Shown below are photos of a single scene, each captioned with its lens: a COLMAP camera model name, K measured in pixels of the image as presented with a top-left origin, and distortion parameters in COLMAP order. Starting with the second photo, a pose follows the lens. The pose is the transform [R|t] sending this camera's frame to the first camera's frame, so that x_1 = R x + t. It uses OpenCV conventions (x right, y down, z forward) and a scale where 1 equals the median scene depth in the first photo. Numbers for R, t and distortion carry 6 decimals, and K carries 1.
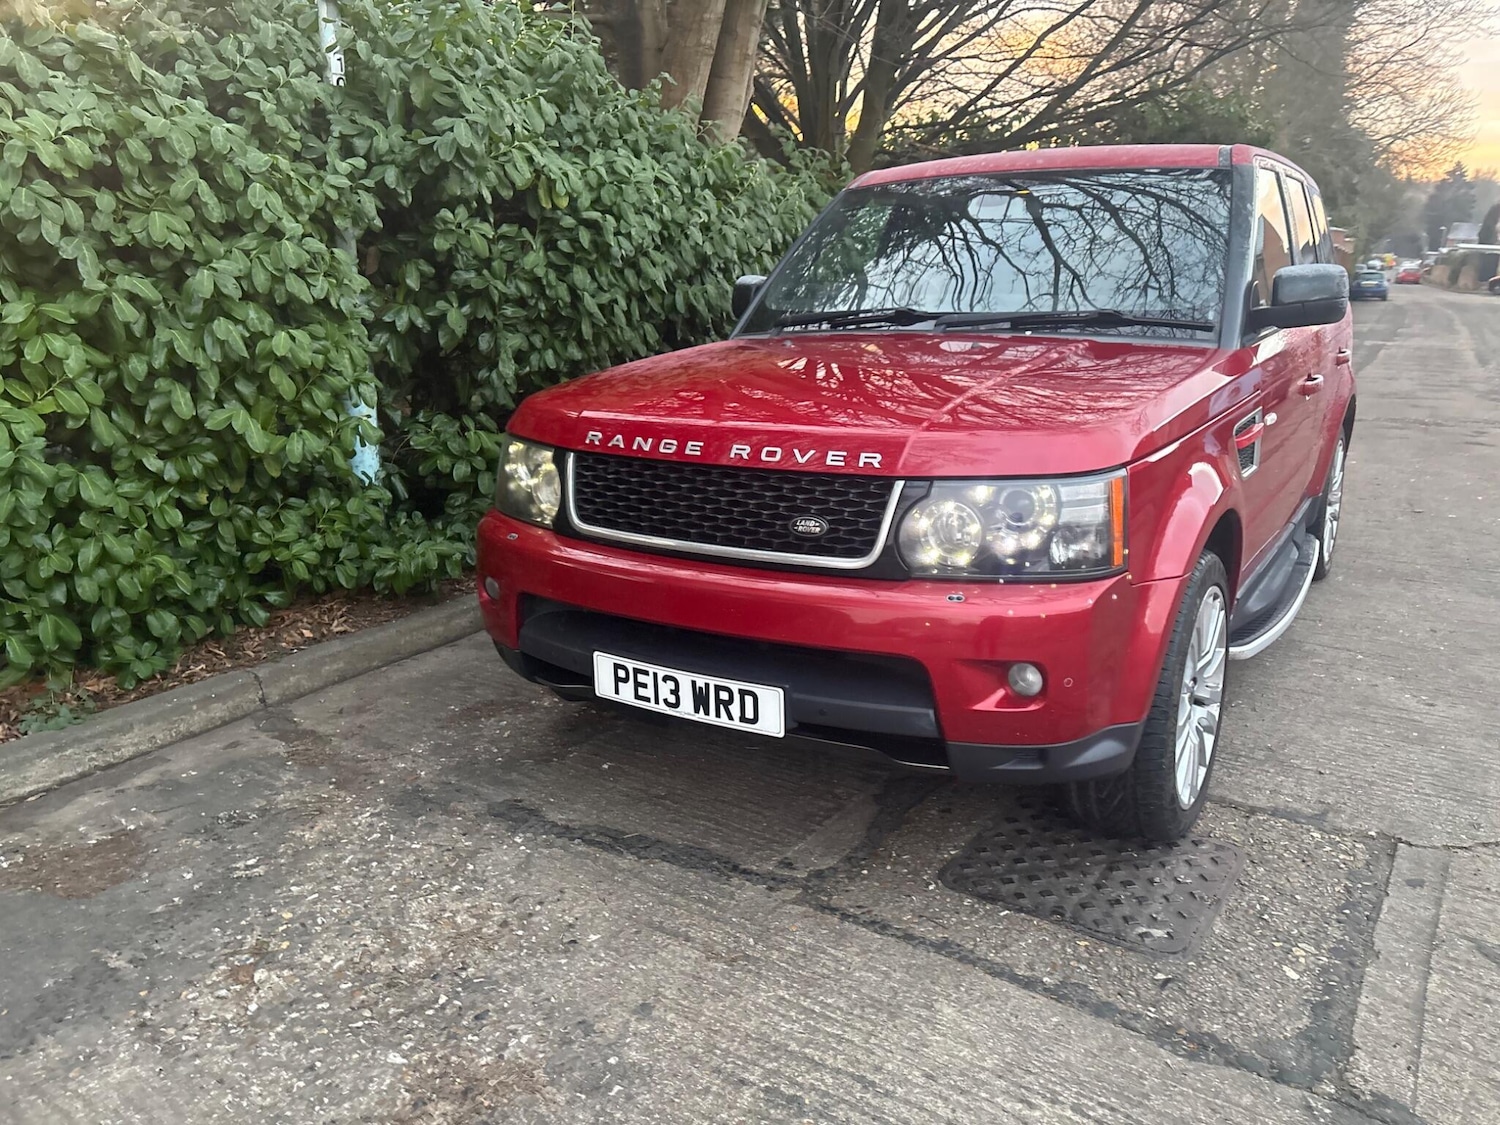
lens RADIAL K [[1157.1, 0, 752.9], [0, 1157.1, 536.7], [0, 0, 1]] dist [0.045075, -0.064403]
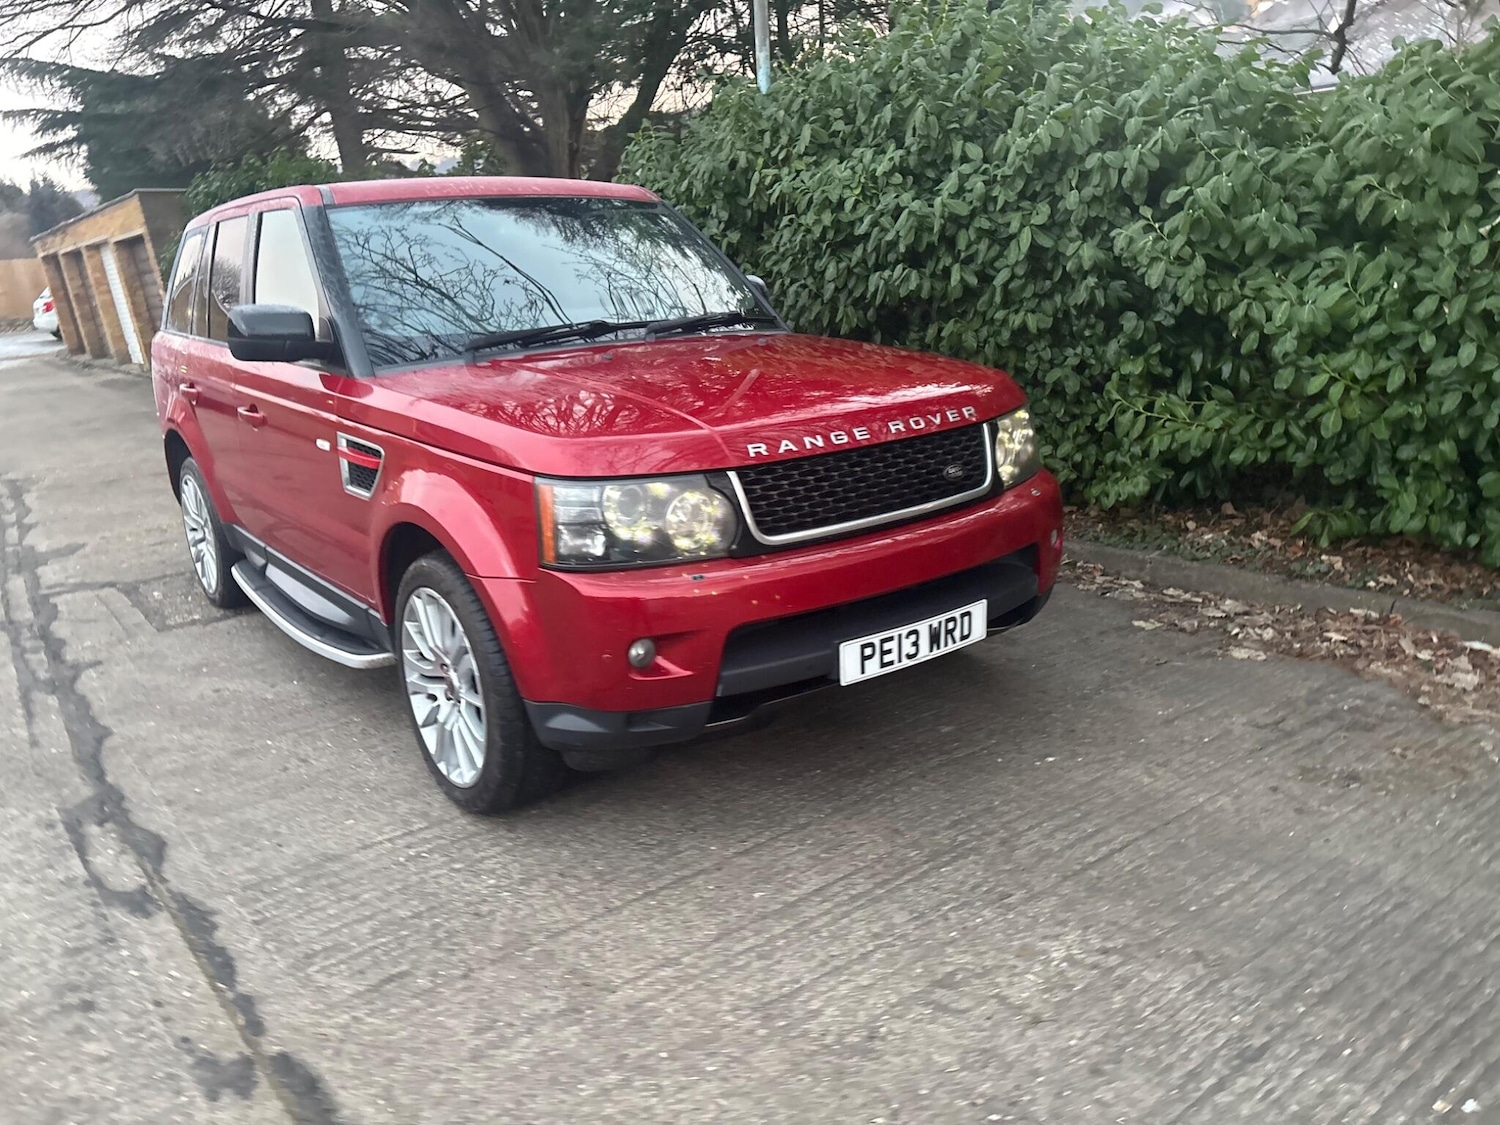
lens RADIAL K [[1132.8, 0, 750.0], [0, 1132.8, 562.5], [0, 0, 1]] dist [0.055498, -0.057015]
pose [[0.348822, -0.239523, 0.906064, -1.127732], [0.252676, 0.955024, 0.155189, -0.156909], [-0.902484, 0.174808, 0.393656, 0.704226]]
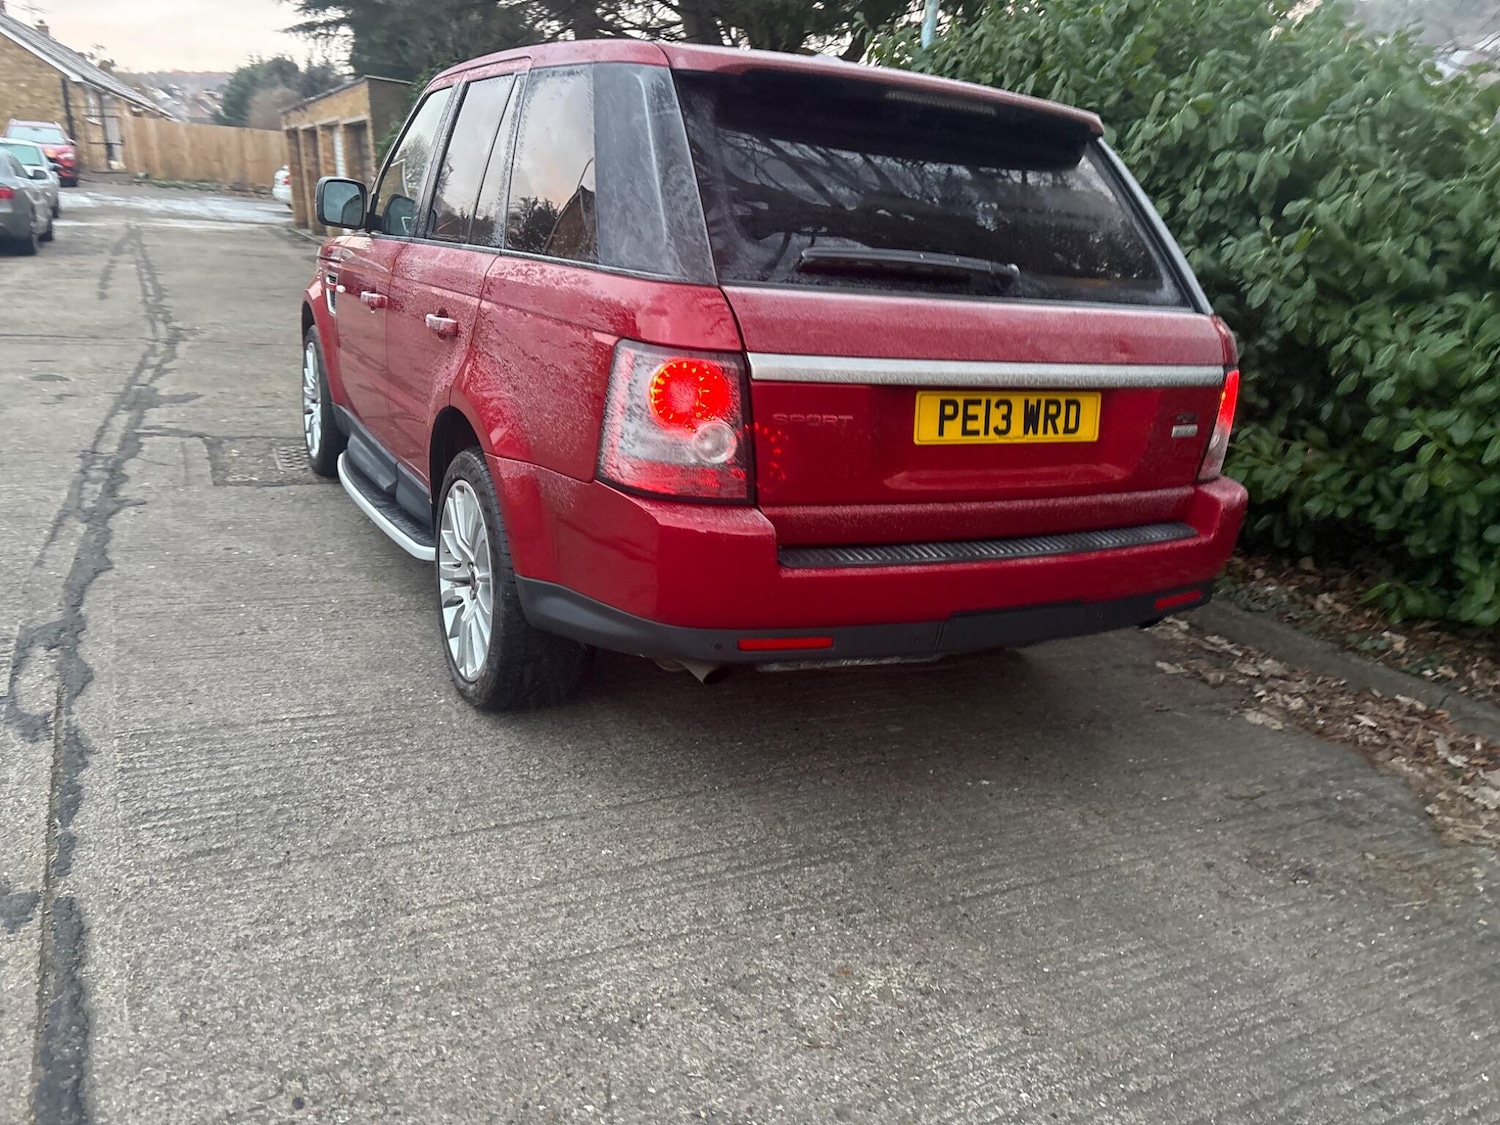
lens RADIAL K [[1134.5, 0, 774.3], [0, 1134.5, 560.7], [0, 0, 1]] dist [0.058184, -0.060165]
pose [[0.499593, -0.182032, 0.846919, -0.979850], [0.089372, 0.983286, 0.158622, -0.098643], [-0.861638, -0.003556, 0.507511, 0.532724]]
